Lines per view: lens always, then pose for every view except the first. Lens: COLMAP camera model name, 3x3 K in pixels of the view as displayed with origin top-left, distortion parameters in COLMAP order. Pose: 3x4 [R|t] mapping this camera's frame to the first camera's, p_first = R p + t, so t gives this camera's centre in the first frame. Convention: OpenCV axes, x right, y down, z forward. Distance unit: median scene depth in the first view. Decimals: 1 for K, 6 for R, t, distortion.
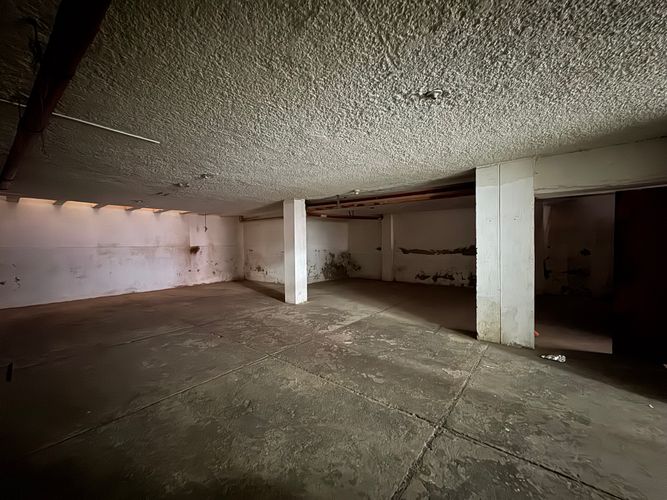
lens RADIAL K [[266.2, 0, 335.1], [0, 266.2, 250.0], [0, 0, 1]] dist [-0.001667, 0.000181]
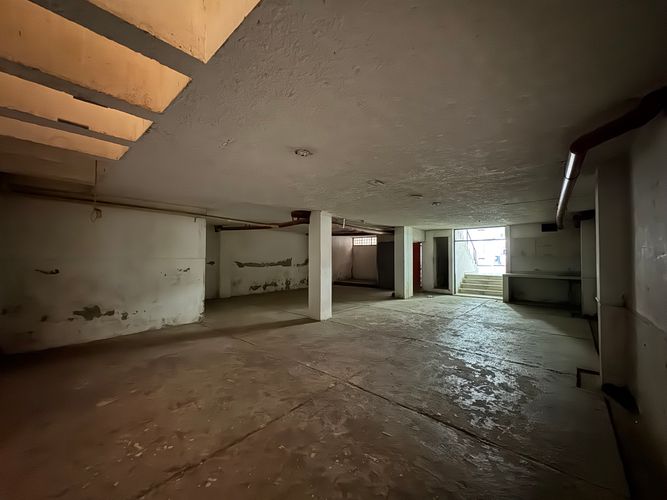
lens RADIAL K [[266.2, 0, 332.3], [0, 266.2, 251.3], [0, 0, 1]] dist [-0.001667, 0.000181]
pose [[0.046511, 0.028975, 0.998497, -0.985678], [0.016881, 0.999414, -0.029788, -0.014624], [-0.998775, 0.018241, 0.045995, 0.805252]]
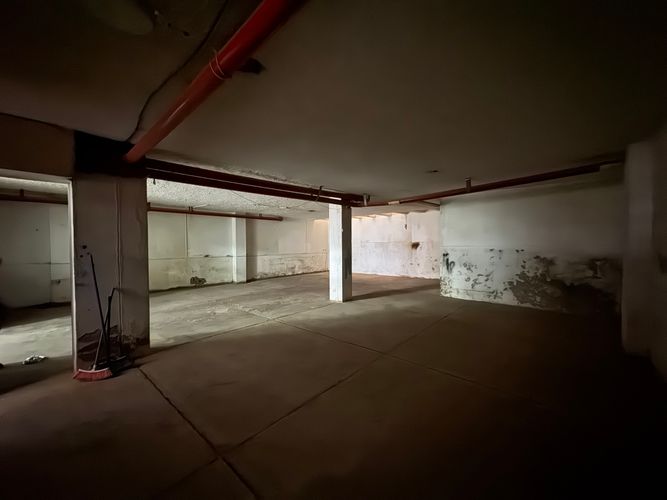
lens RADIAL K [[266.2, 0, 329.5], [0, 266.2, 251.3], [0, 0, 1]] dist [-0.001667, 0.000181]
pose [[-0.050549, 0.039504, -0.997940, 0.741214], [-0.010282, 0.999144, 0.040072, -0.020948], [0.998669, 0.012287, -0.050099, 0.888661]]
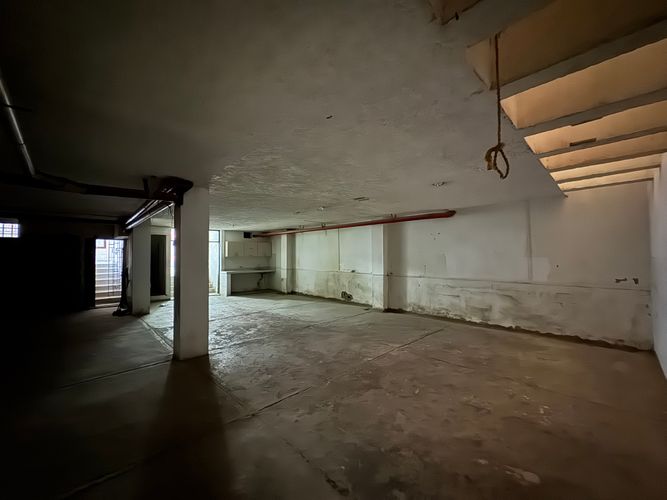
lens RADIAL K [[266.2, 0, 334.4], [0, 266.2, 249.3], [0, 0, 1]] dist [-0.001667, 0.000181]
pose [[-0.992444, 0.021556, 0.120792, -0.493775], [0.020763, 0.999754, -0.007819, -0.030962], [-0.120931, -0.005252, -0.992647, 1.395117]]
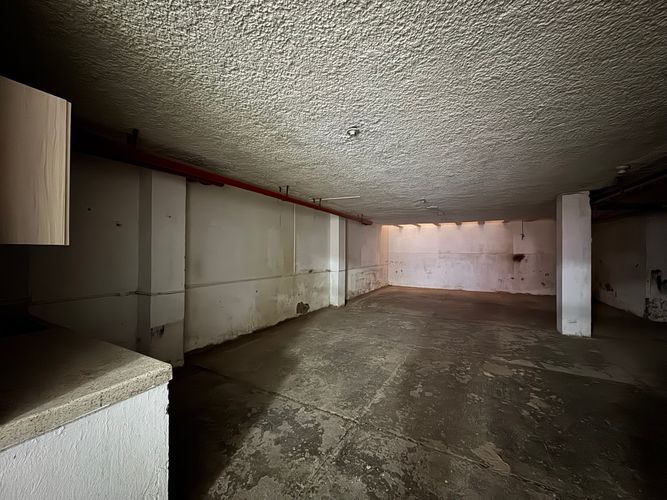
lens RADIAL K [[266.2, 0, 331.9], [0, 266.2, 252.0], [0, 0, 1]] dist [-0.001667, 0.000181]
pose [[0.174106, 0.013349, -0.984637, 0.403973], [-0.026197, 0.999617, 0.008920, -0.015225], [0.984378, 0.024242, 0.174389, 0.189216]]
